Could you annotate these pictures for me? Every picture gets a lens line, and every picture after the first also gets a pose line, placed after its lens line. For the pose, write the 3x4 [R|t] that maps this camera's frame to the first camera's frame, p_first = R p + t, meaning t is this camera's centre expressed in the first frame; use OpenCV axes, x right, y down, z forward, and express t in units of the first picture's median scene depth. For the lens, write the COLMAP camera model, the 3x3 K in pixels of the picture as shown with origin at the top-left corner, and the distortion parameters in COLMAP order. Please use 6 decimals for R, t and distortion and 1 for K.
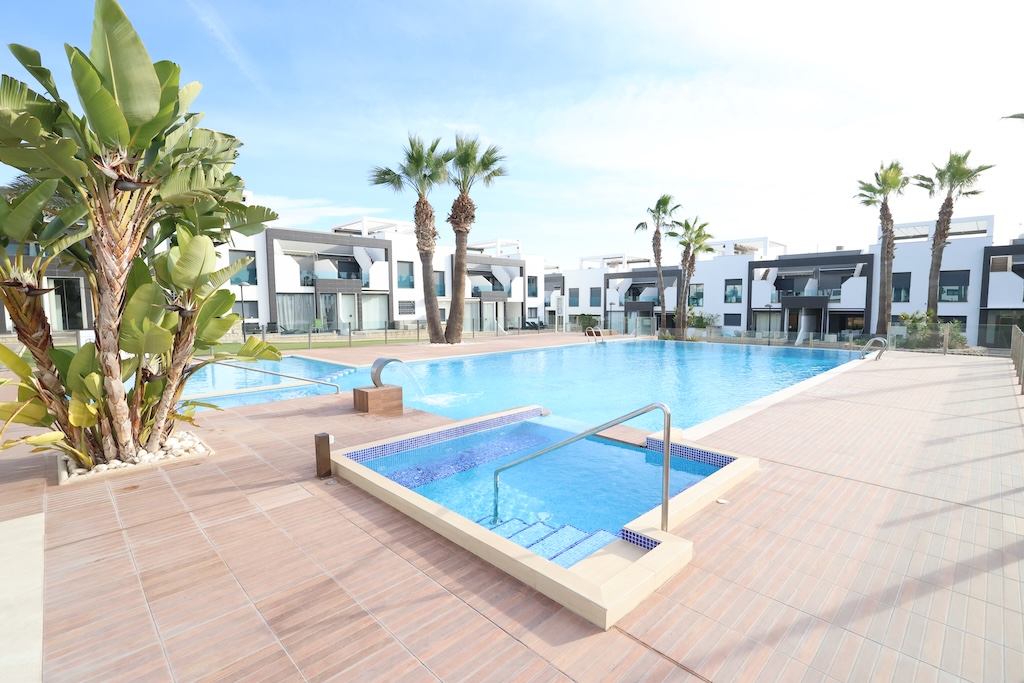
lens RADIAL K [[474.9, 0, 512.0], [0, 474.9, 341.5], [0, 0, 1]] dist [-0.000836, -0.000237]
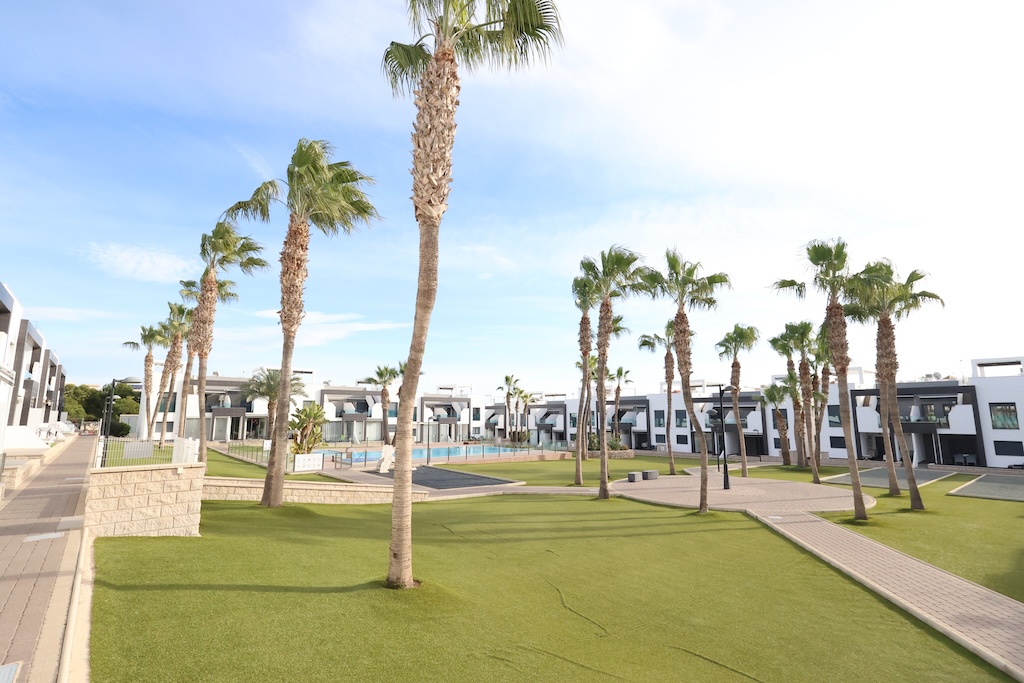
lens RADIAL K [[501.9, 0, 512.0], [0, 501.9, 341.5], [0, 0, 1]] dist [0.106702, -0.000073]
pose [[0.996652, -0.008512, -0.081312, 0.447212], [-0.010516, 0.972957, -0.230747, 0.054308], [0.081077, 0.230829, 0.969610, -1.033322]]
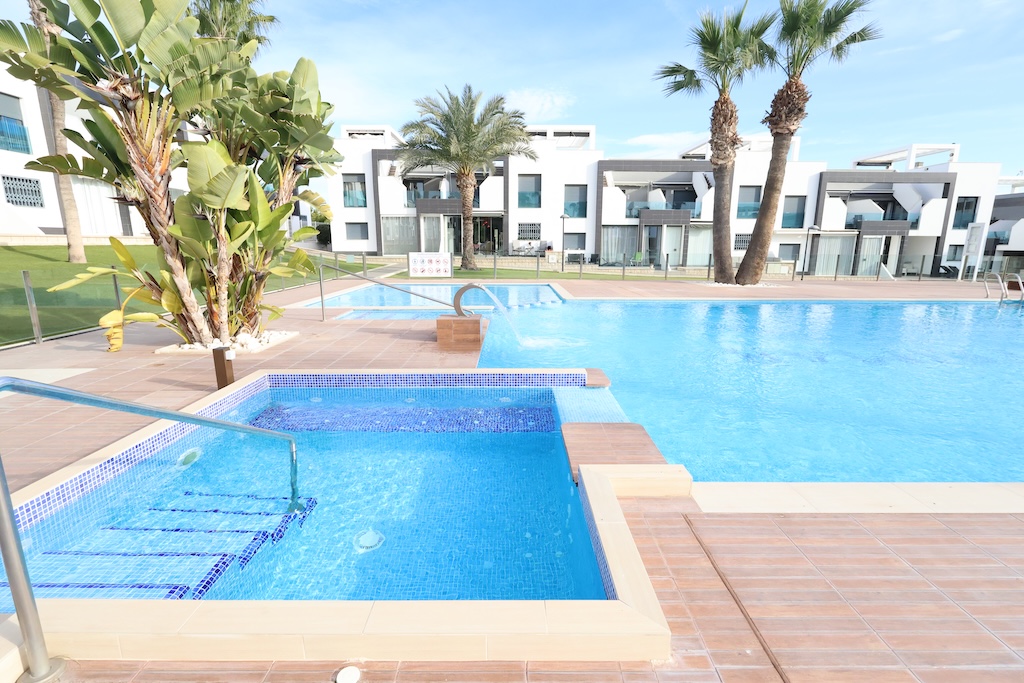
lens RADIAL K [[474.9, 0, 512.0], [0, 474.9, 341.5], [0, 0, 1]] dist [-0.000836, -0.000237]
pose [[0.720170, 0.151907, -0.676963, 0.092248], [-0.063076, 0.986031, 0.154159, 0.000037], [0.690924, -0.068320, 0.719692, 0.100403]]
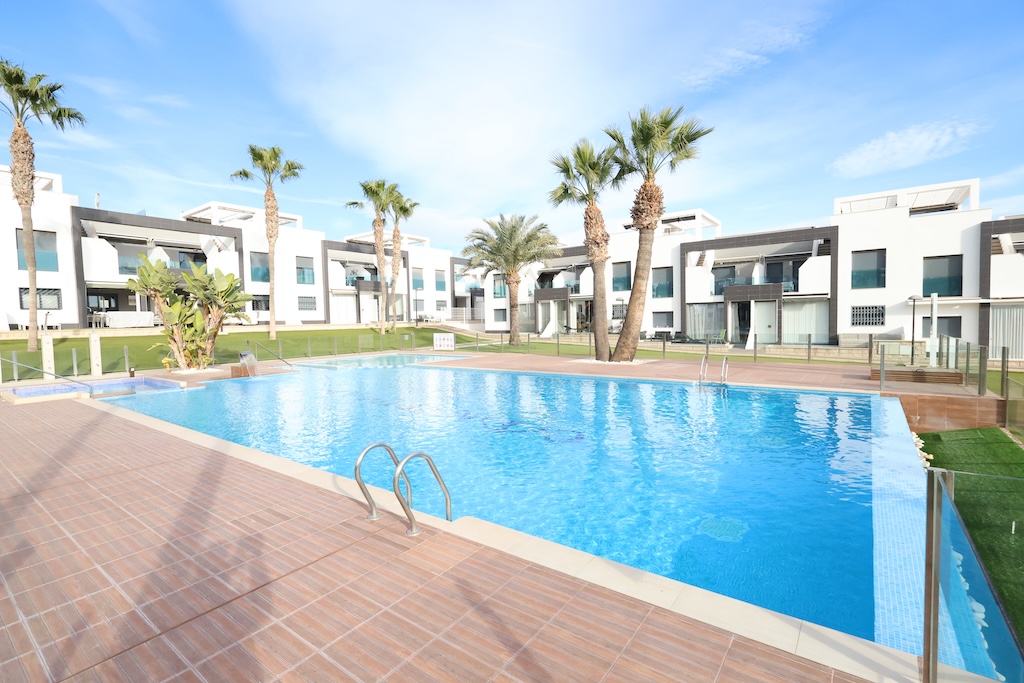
lens RADIAL K [[474.9, 0, 512.0], [0, 474.9, 341.5], [0, 0, 1]] dist [-0.000836, -0.000237]
pose [[0.155967, 0.028694, -0.987345, 0.442378], [-0.075439, 0.997004, 0.017057, -0.007587], [0.984877, 0.071824, 0.157664, 0.439643]]
